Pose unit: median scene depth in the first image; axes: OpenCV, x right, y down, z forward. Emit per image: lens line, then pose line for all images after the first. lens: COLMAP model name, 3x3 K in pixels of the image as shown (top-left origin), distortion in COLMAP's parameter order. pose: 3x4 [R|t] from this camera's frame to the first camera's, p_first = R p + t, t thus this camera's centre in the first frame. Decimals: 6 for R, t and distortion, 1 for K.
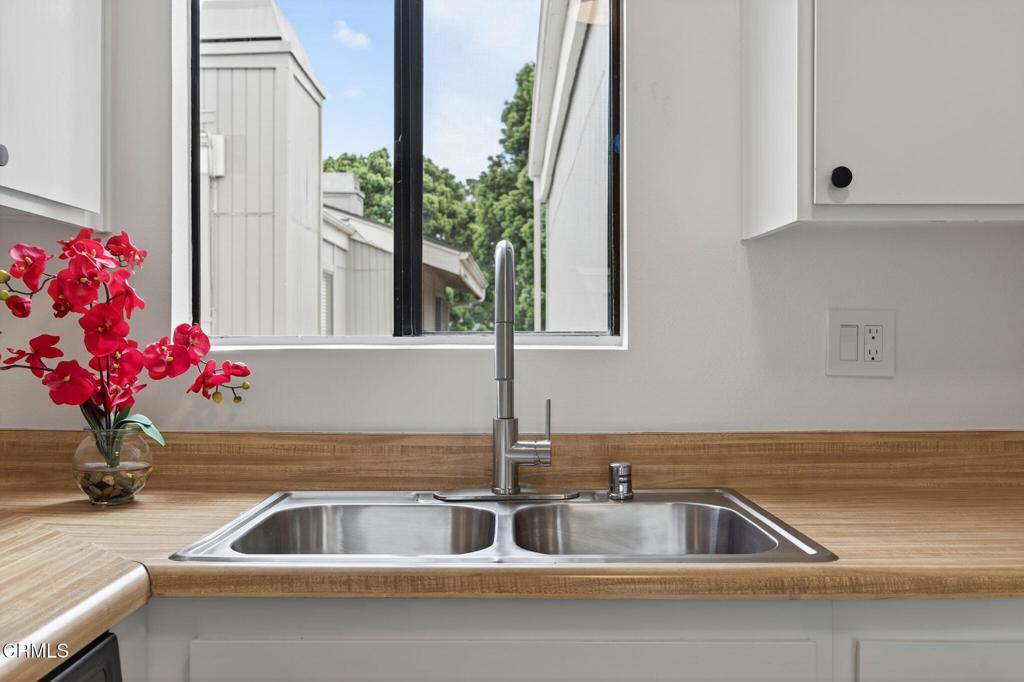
lens RADIAL K [[874.9, 0, 512.0], [0, 874.9, 341.0], [0, 0, 1]] dist [-0.037717, 0.003653]
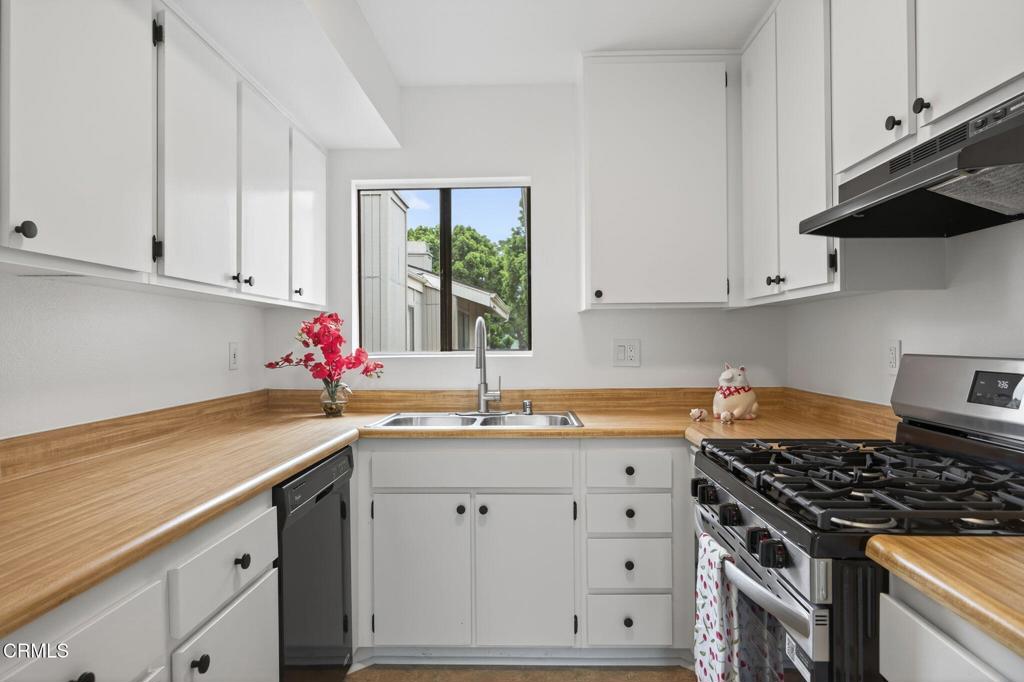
lens RADIAL K [[616.1, 0, 512.0], [0, 616.1, 341.0], [0, 0, 1]] dist [0.002710, 0.000657]
pose [[0.999033, -0.008671, -0.043095, 0.152997], [0.008475, 0.999953, -0.004739, -0.026542], [0.043134, 0.004370, 0.999060, -0.788373]]
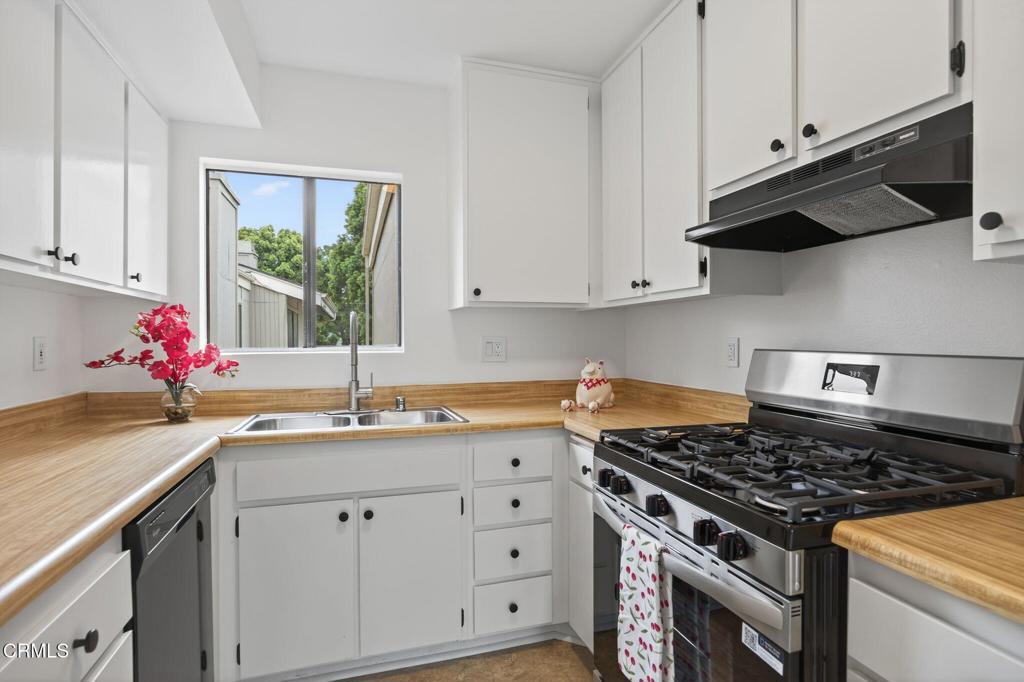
lens RADIAL K [[524.4, 0, 512.0], [0, 524.4, 341.0], [0, 0, 1]] dist [-0.011299, 0.001578]
pose [[0.956010, -0.005260, 0.293287, -0.013714], [0.005361, 0.999986, 0.000458, -0.022879], [-0.293285, 0.001134, 0.956024, -0.552504]]
